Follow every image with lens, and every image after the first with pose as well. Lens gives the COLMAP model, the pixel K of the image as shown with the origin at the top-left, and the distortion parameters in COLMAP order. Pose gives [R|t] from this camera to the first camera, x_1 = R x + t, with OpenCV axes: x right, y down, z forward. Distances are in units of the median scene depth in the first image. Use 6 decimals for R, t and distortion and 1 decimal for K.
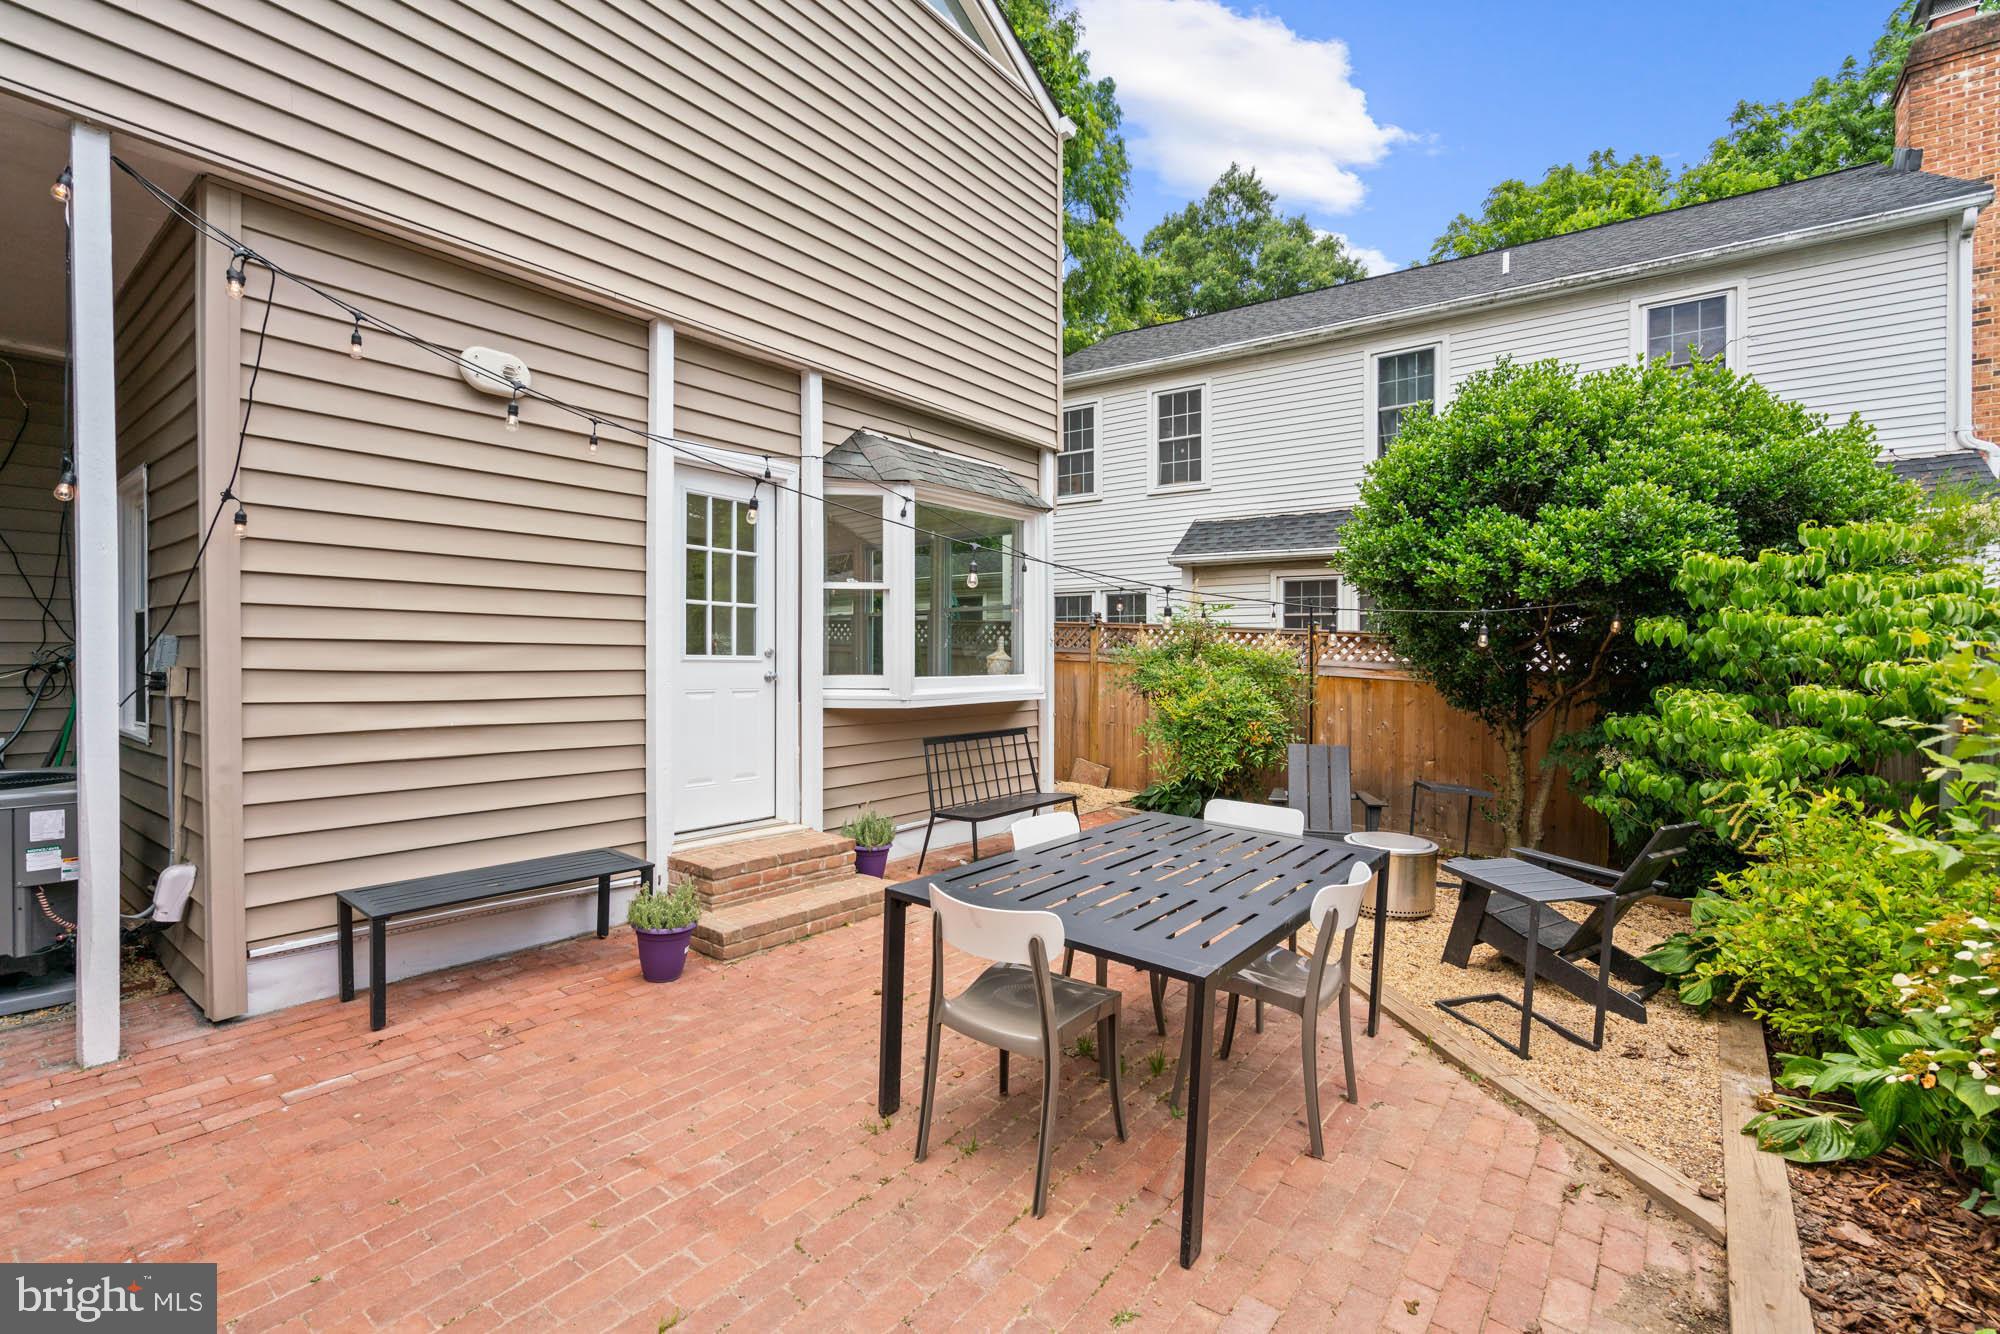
lens RADIAL K [[873.0, 0, 1000.0], [0, 873.0, 667.0], [0, 0, 1]] dist [0.001047, 0.000206]
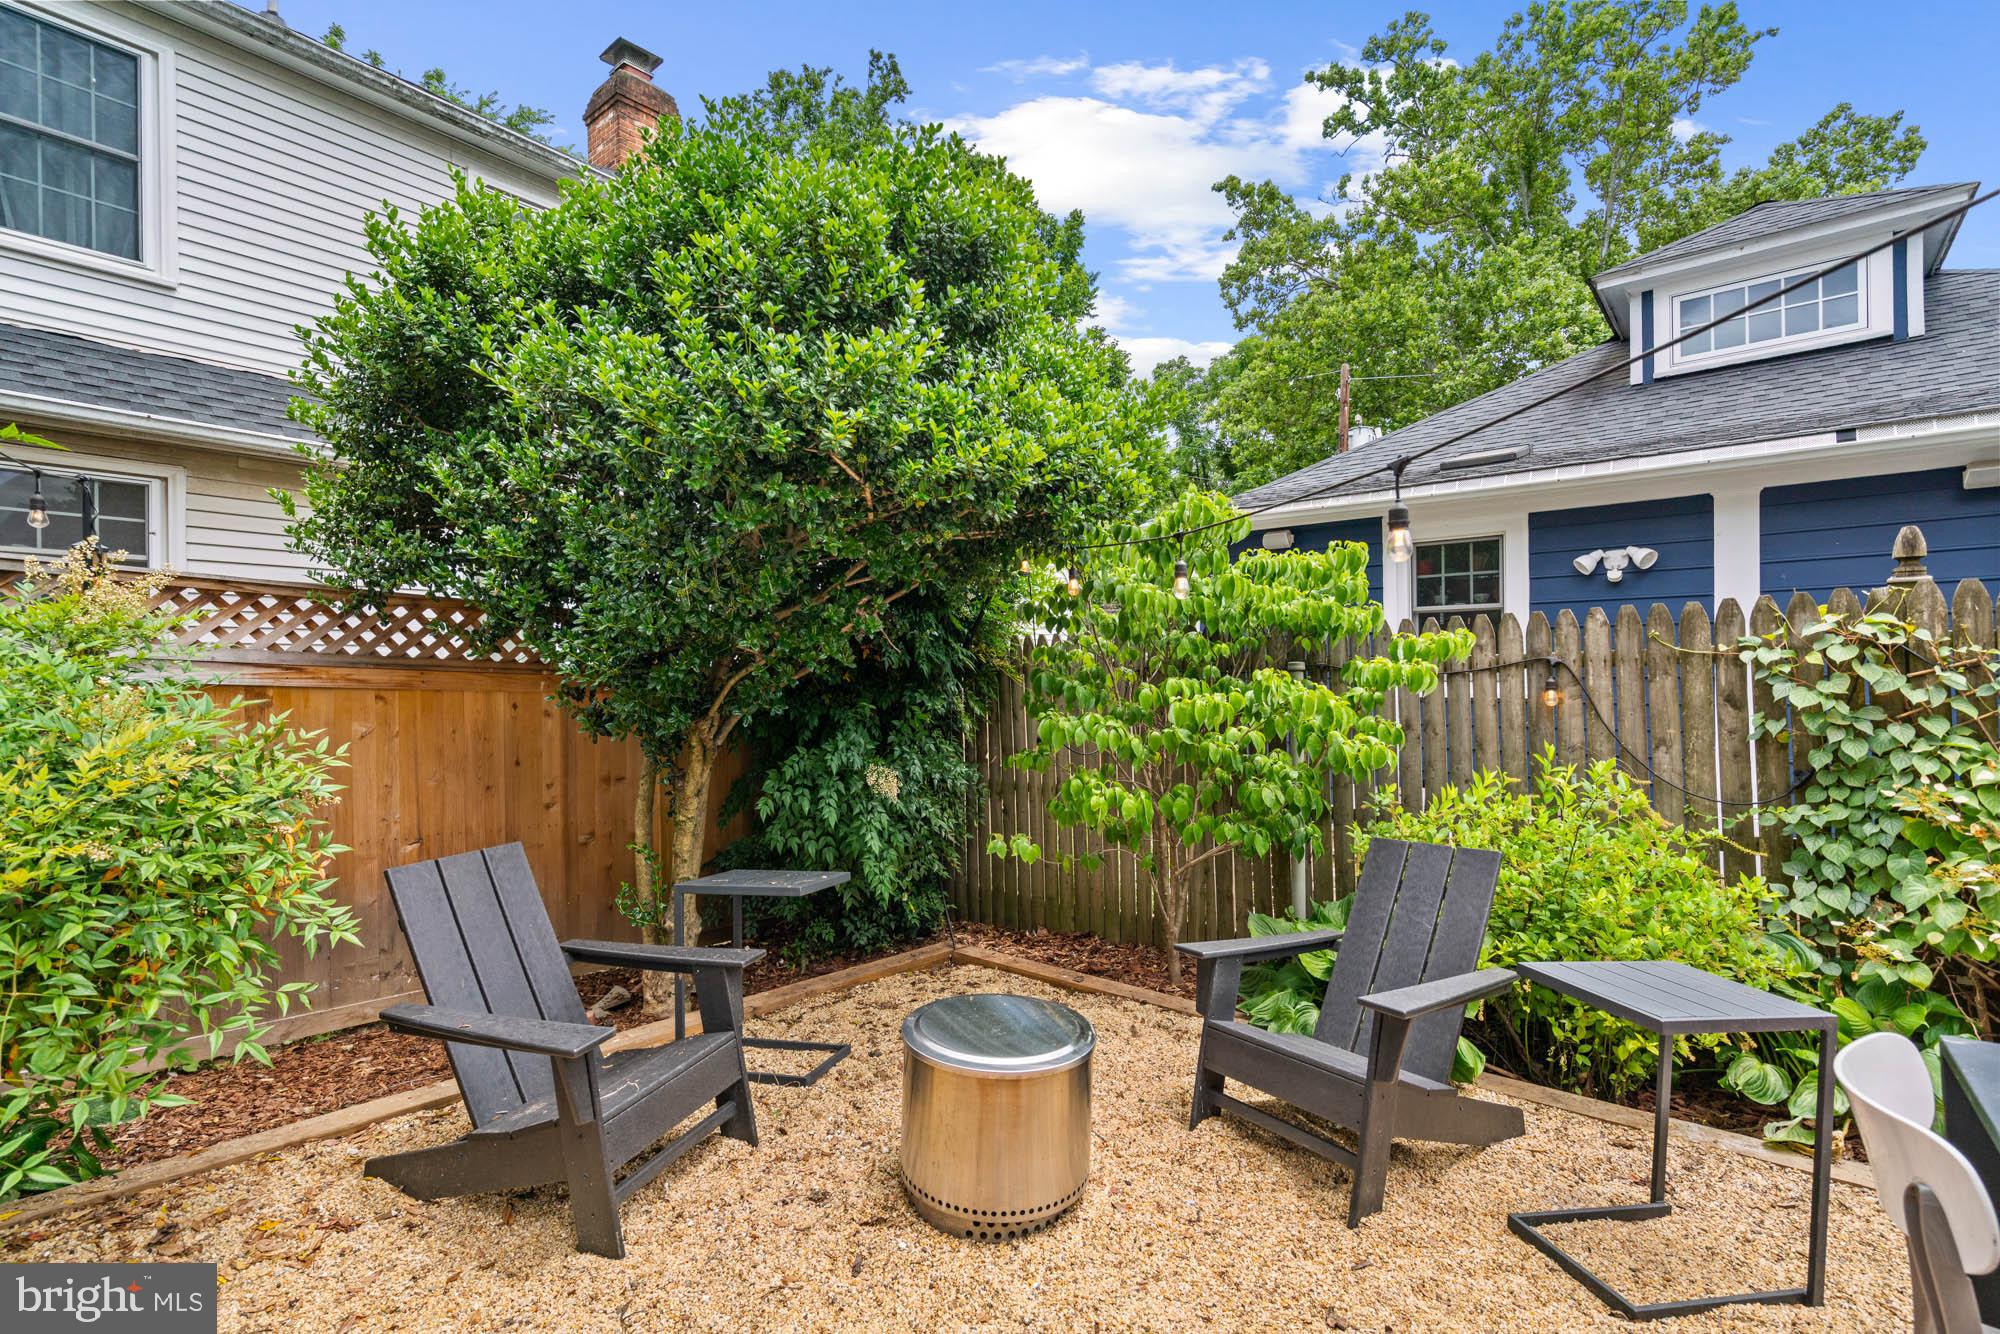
lens RADIAL K [[891.7, 0, 1000.0], [0, 891.7, 667.0], [0, 0, 1]] dist [-0.005010, 0.000197]
pose [[0.043294, 0.015717, 0.998939, -0.004165], [0.014699, 0.999758, -0.016367, 0.045697], [-0.998954, 0.015392, 0.043052, 1.774009]]
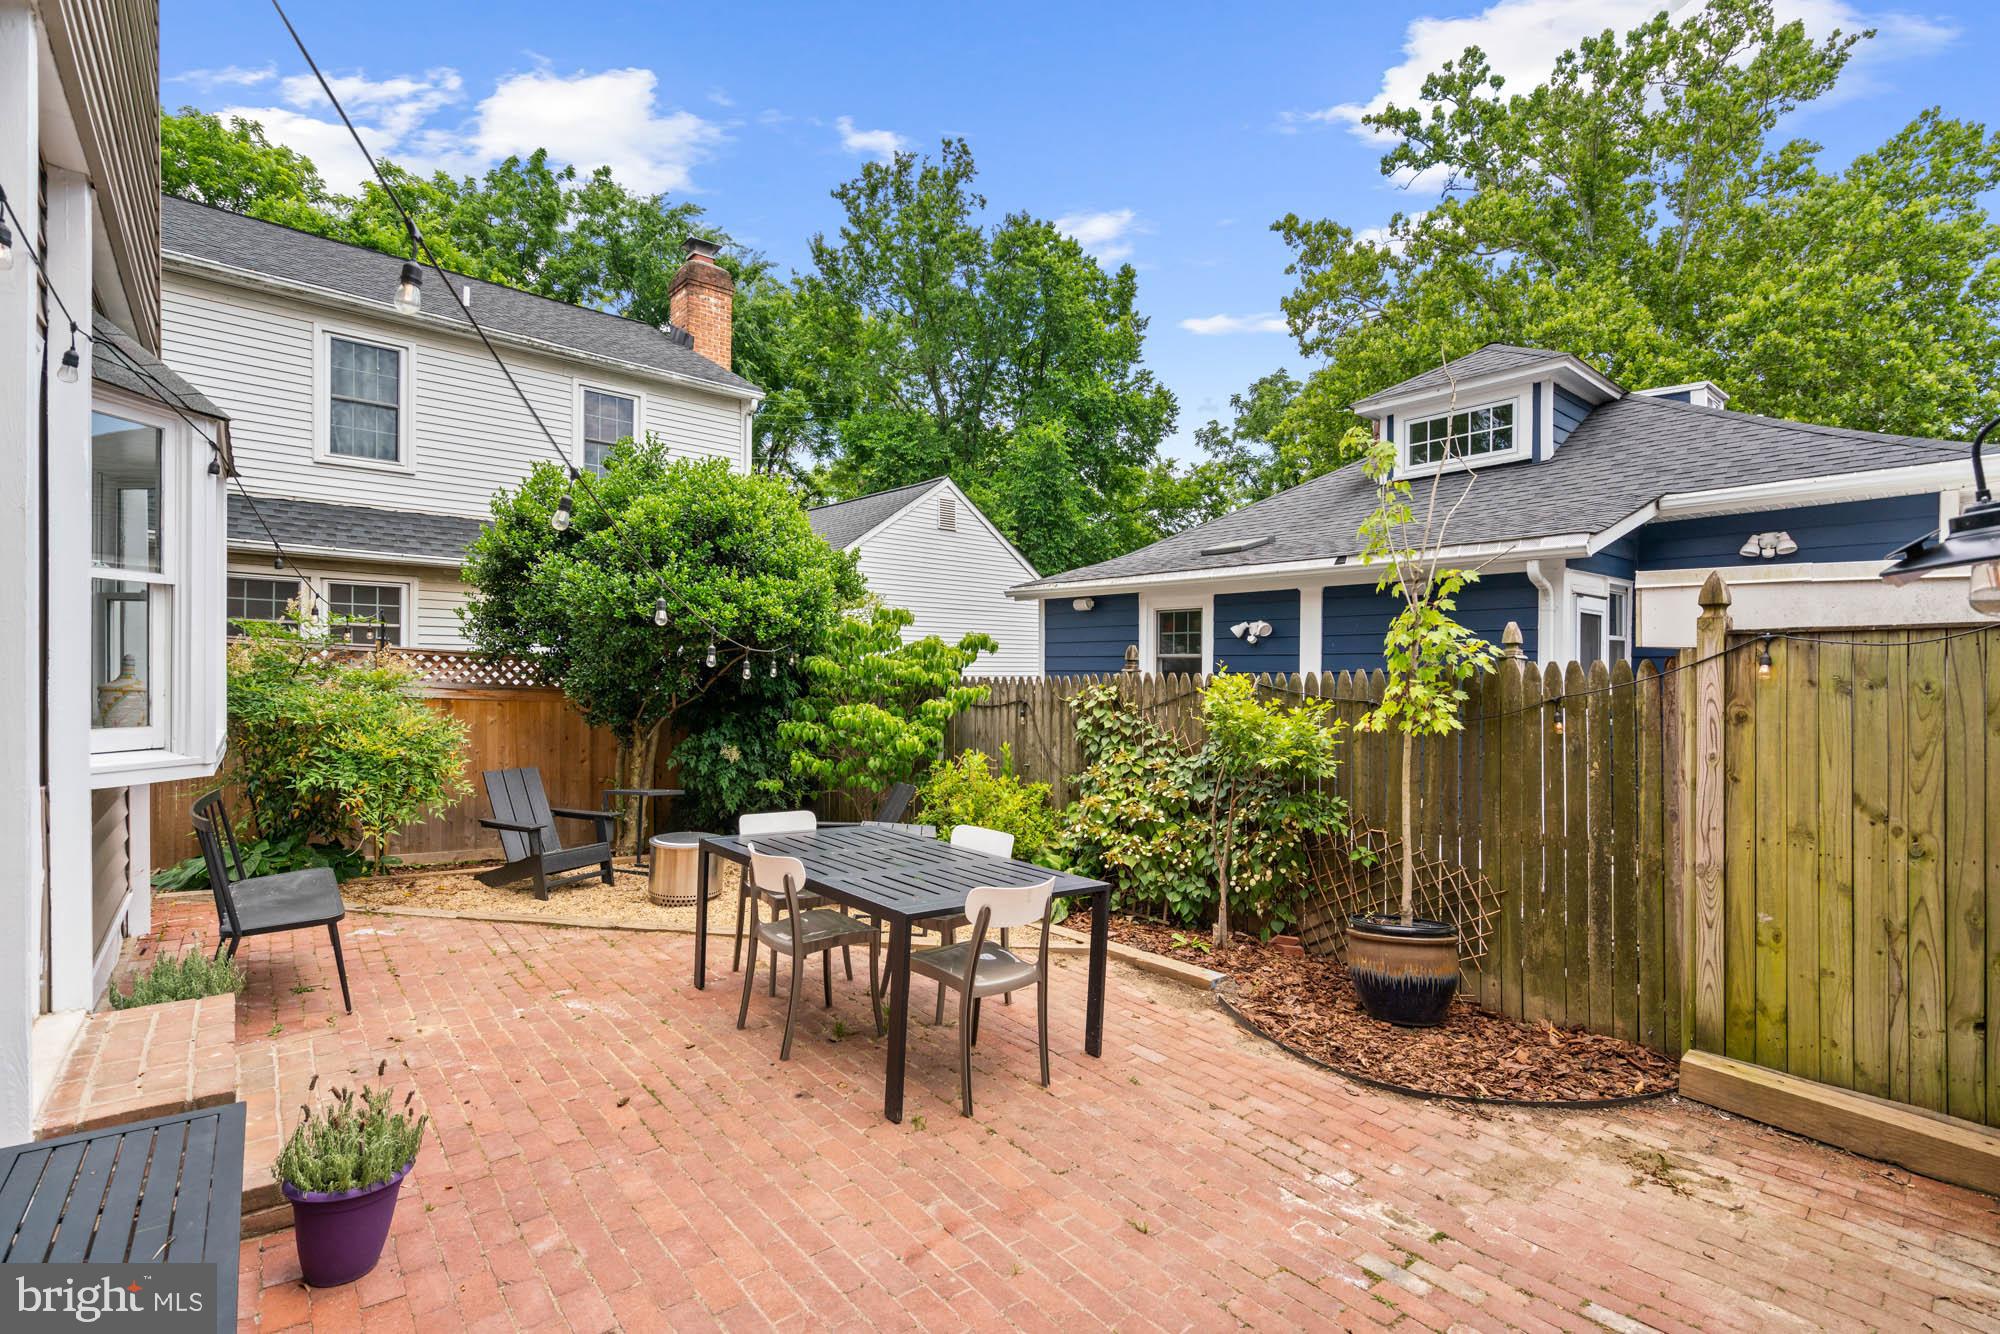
lens RADIAL K [[891.7, 0, 1000.0], [0, 891.7, 667.0], [0, 0, 1]] dist [-0.005010, 0.000197]
pose [[0.199164, 0.016624, 0.979825, -1.162074], [-0.007012, 0.999855, -0.015538, -0.029868], [-0.979941, -0.003776, 0.199252, 0.643068]]
